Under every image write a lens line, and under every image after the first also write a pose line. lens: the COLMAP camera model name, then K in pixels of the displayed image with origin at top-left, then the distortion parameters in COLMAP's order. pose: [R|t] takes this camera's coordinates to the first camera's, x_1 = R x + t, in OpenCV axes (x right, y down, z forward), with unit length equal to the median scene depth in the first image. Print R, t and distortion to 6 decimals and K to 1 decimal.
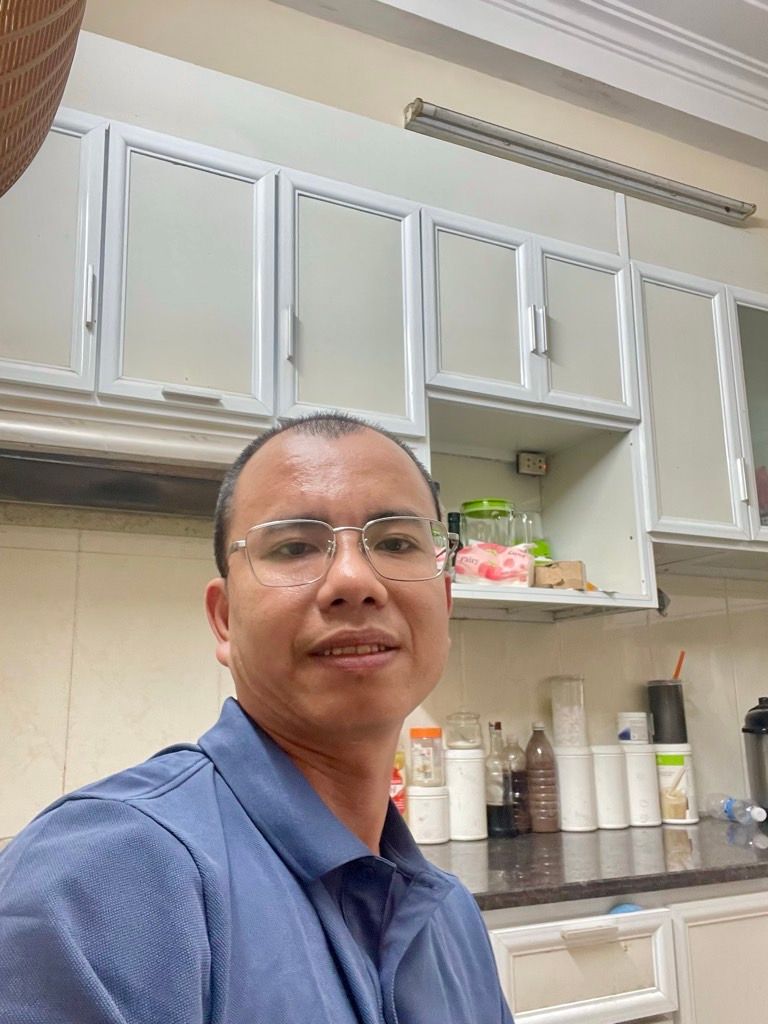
lens RADIAL K [[905.3, 0, 383.5], [0, 905.3, 510.5], [0, 0, 1]] dist [0.002644, 0.000824]
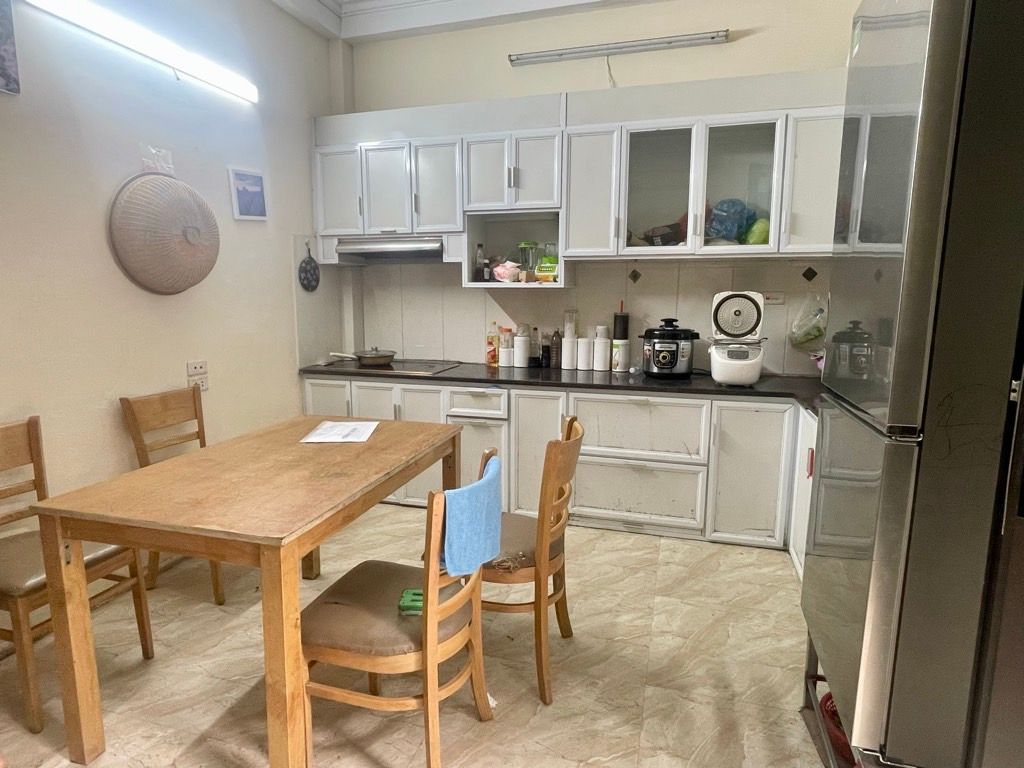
lens RADIAL K [[565.9, 0, 514.0], [0, 565.9, 383.2], [0, 0, 1]] dist [0.003854, 0.000115]
pose [[0.740542, 0.121187, -0.660993, 1.223518], [0.131989, 0.938217, 0.319887, -0.156500], [0.658921, -0.324133, 0.678794, -0.234386]]
